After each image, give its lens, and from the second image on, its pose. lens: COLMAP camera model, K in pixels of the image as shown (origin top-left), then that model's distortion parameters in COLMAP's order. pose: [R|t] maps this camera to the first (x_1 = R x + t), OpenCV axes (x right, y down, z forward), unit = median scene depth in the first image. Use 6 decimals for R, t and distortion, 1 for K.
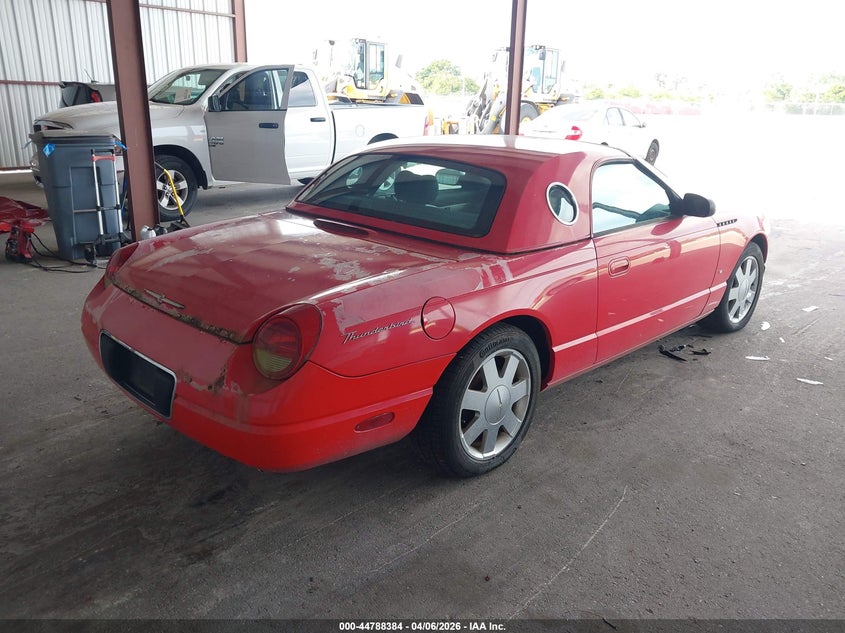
lens RADIAL K [[680.4, 0, 421.7], [0, 680.4, 318.2], [0, 0, 1]] dist [-0.020679, 0.020709]
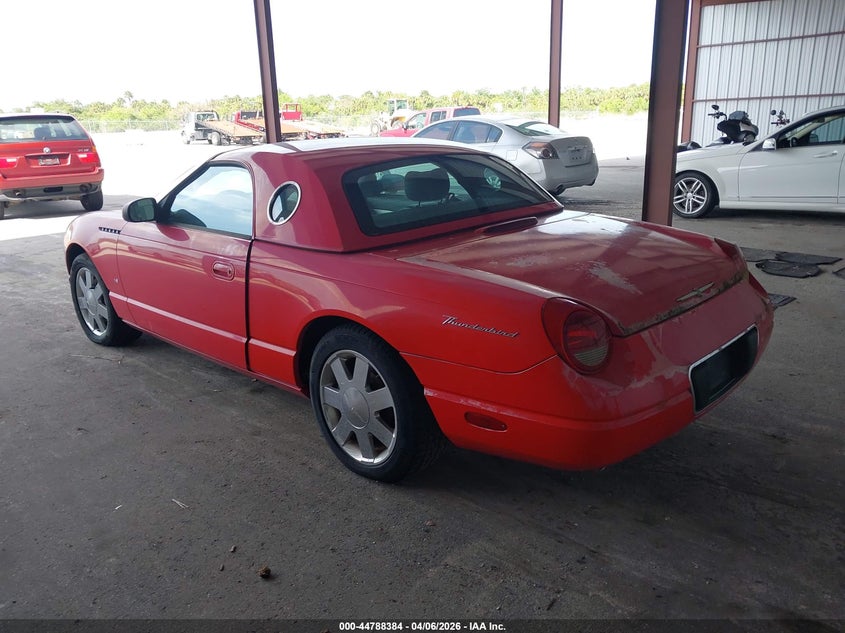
lens RADIAL K [[680.4, 0, 417.3], [0, 680.4, 320.9], [0, 0, 1]] dist [-0.020679, 0.020709]
pose [[-0.011620, -0.311197, 0.950274, -1.313267], [0.335600, 0.894002, 0.296873, -0.415458], [-0.941933, 0.322361, 0.094049, 1.293155]]
